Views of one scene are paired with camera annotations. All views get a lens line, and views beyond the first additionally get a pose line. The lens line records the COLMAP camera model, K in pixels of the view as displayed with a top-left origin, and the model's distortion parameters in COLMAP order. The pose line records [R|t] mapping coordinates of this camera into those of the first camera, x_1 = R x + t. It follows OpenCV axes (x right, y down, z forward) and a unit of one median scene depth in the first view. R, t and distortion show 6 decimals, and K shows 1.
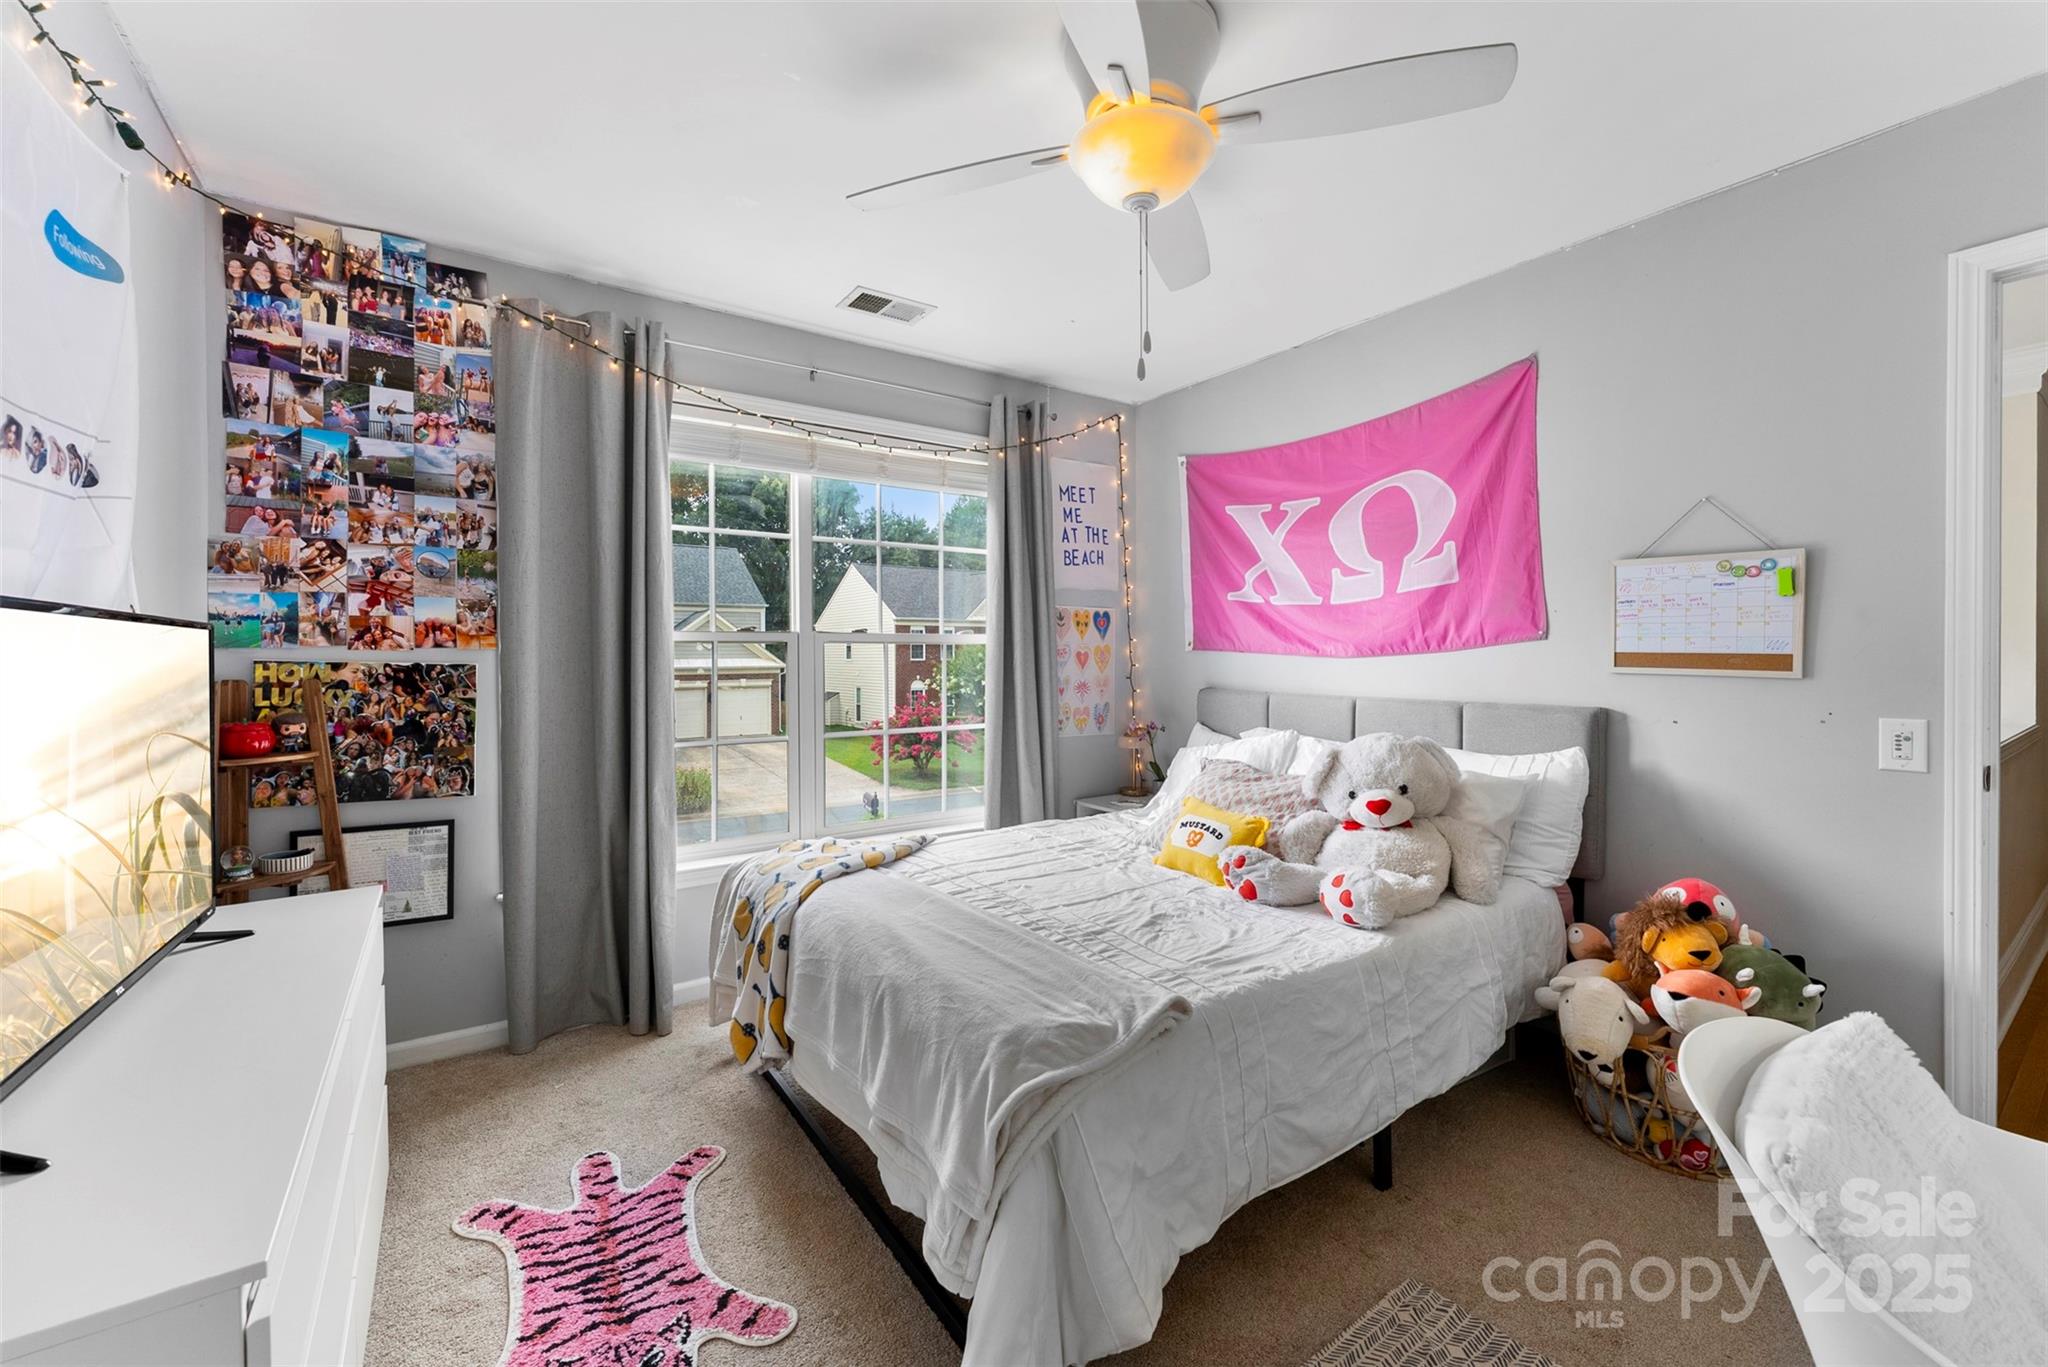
lens RADIAL K [[825.8, 0, 1023.5], [0, 825.8, 671.9], [0, 0, 1]] dist [-0.000825, -0.000466]
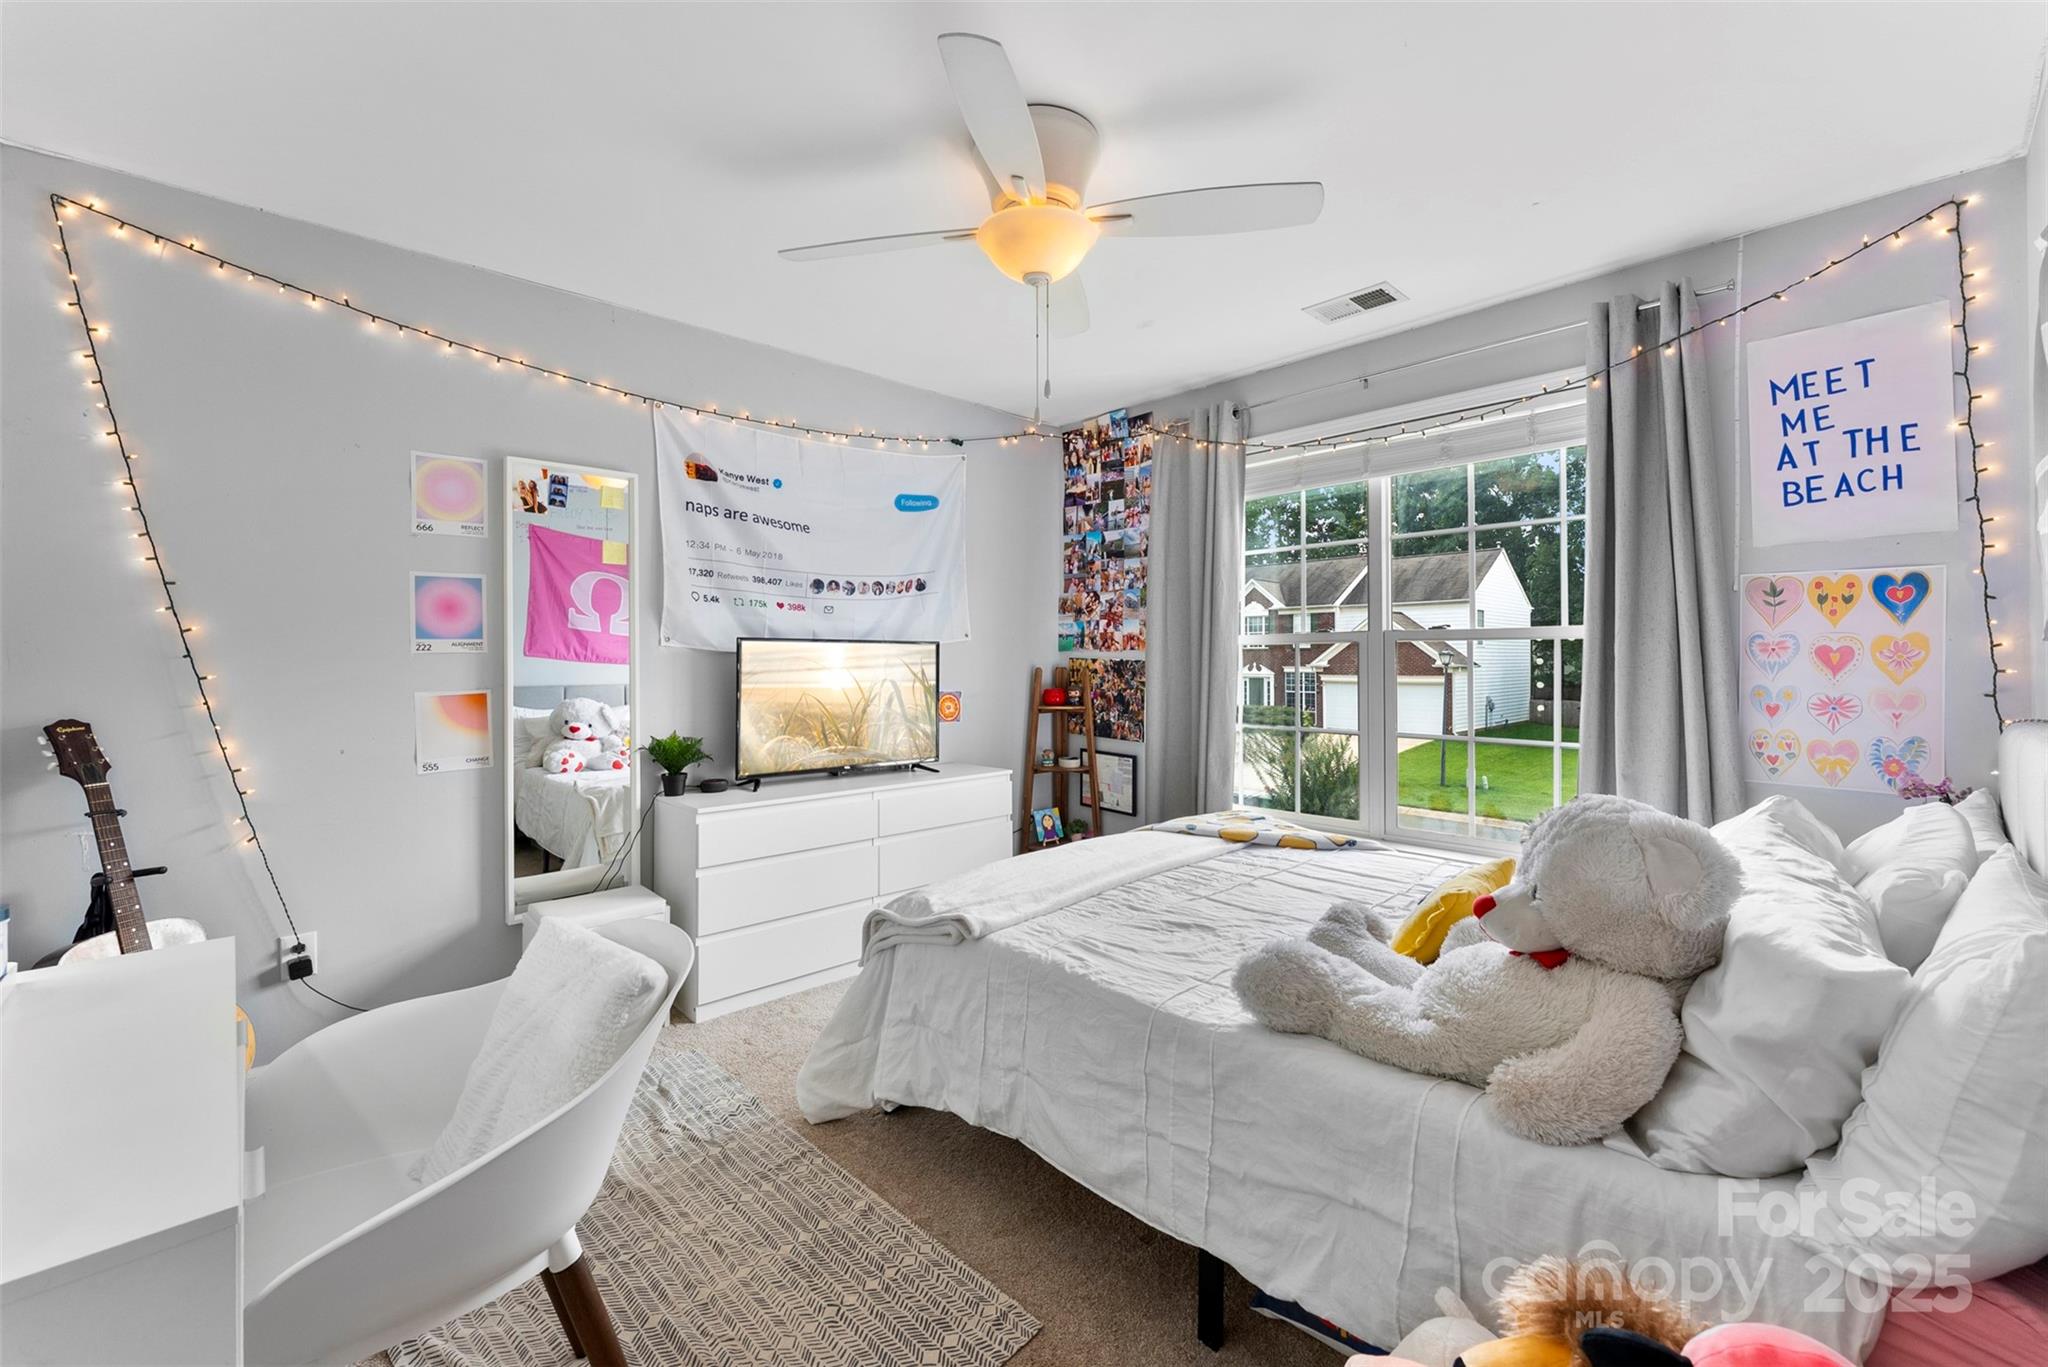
lens RADIAL K [[825.8, 0, 1023.3], [0, 825.8, 667.2], [0, 0, 1]] dist [-0.000825, -0.000466]
pose [[0.155517, 0.012405, -0.987755, 0.918518], [-0.018335, 0.999785, 0.009670, -0.007427], [0.987663, 0.016607, 0.155711, 0.550608]]
